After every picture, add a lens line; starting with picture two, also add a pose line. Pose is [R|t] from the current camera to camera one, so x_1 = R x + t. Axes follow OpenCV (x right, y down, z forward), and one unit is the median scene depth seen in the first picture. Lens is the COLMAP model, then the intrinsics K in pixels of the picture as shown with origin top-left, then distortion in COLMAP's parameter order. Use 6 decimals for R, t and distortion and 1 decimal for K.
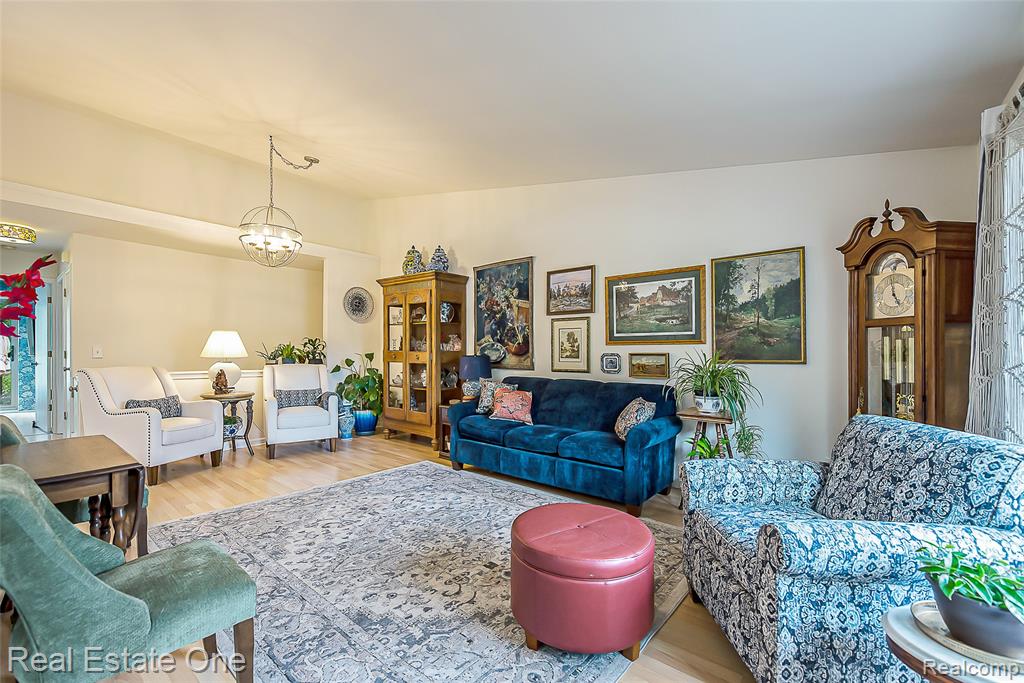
lens RADIAL K [[426.5, 0, 507.3], [0, 426.5, 346.6], [0, 0, 1]] dist [-0.001289, -0.000102]
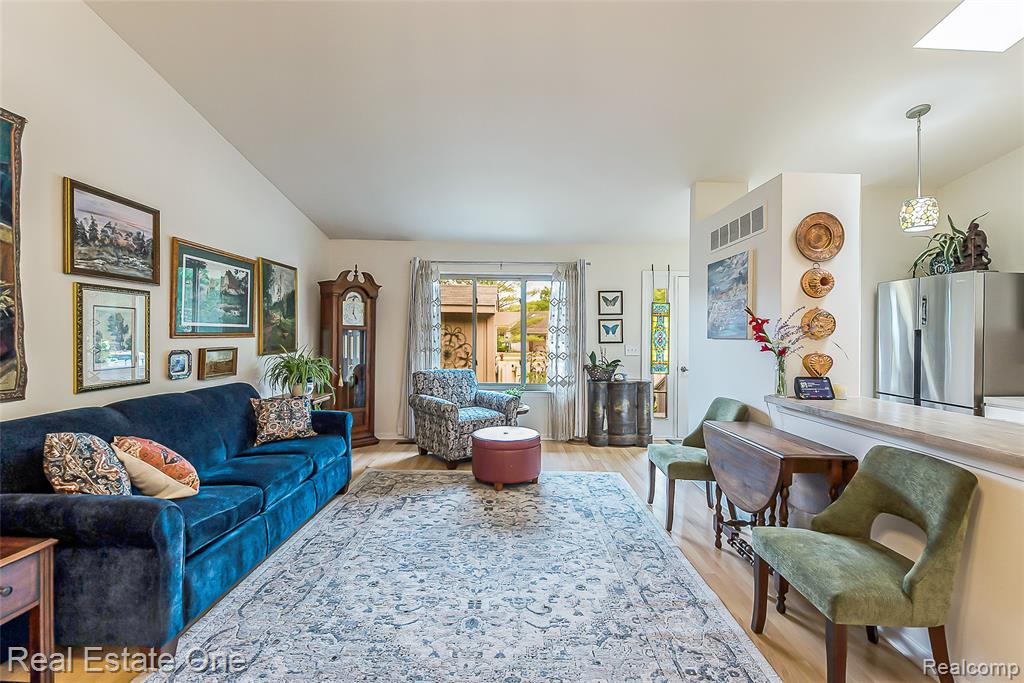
lens RADIAL K [[420.1, 0, 512.0], [0, 420.1, 341.5], [0, 0, 1]] dist [0.001407, -0.007824]
pose [[-0.637734, -0.021758, 0.769950, -0.622982], [-0.025879, 0.999642, 0.006813, -0.016796], [-0.769822, -0.015581, -0.638068, 1.018012]]
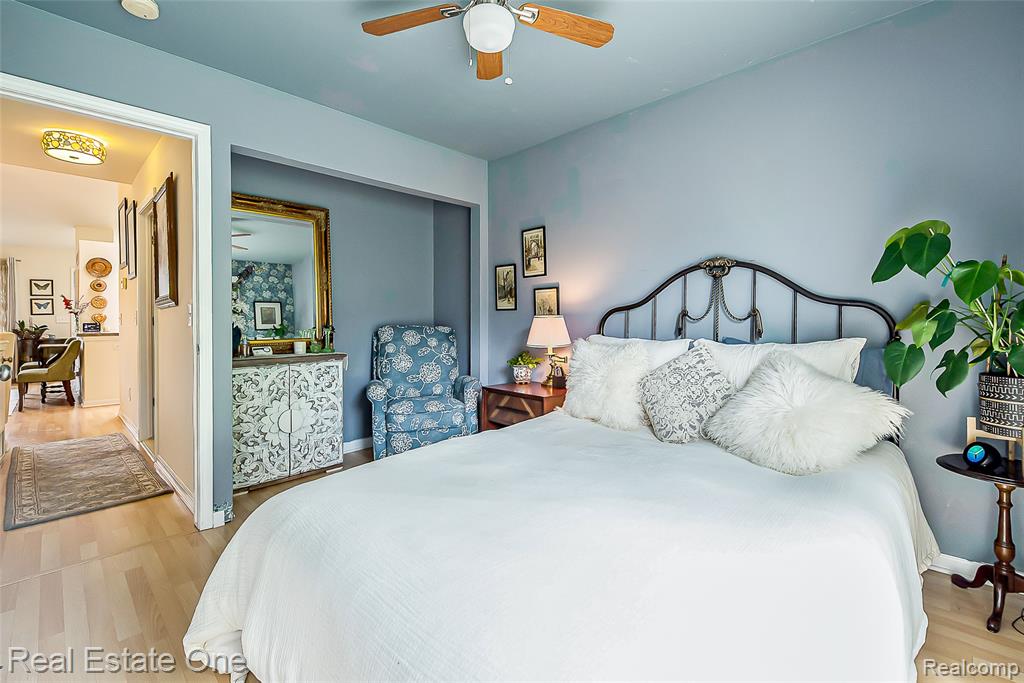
lens RADIAL K [[447.0, 0, 509.9], [0, 447.0, 321.0], [0, 0, 1]] dist [-0.002190, -0.000458]
pose [[-0.996546, 0.000373, 0.083043, -2.101858], [-0.000344, 0.999963, -0.008618, 0.033644], [-0.083044, -0.008616, -0.996509, 1.804255]]
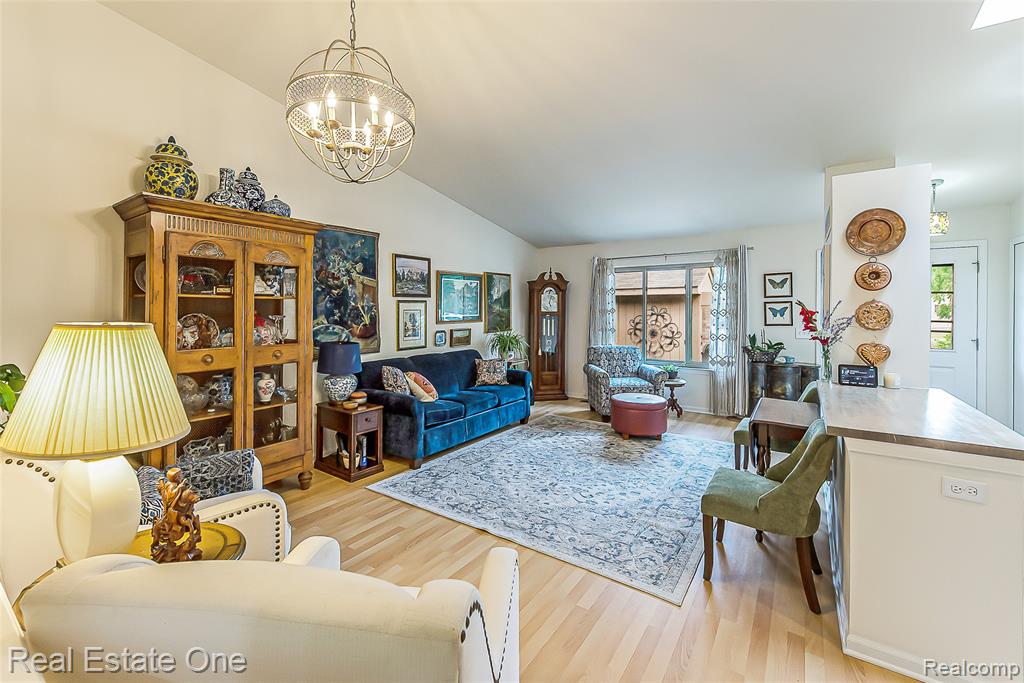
lens RADIAL K [[422.1, 0, 513.3], [0, 422.1, 310.9], [0, 0, 1]] dist [0.001832, 0.000106]
pose [[-0.086942, -0.009020, 0.996173, -1.043302], [-0.011679, 0.999900, 0.008035, -0.055855], [-0.996145, -0.010936, -0.087038, 0.891700]]
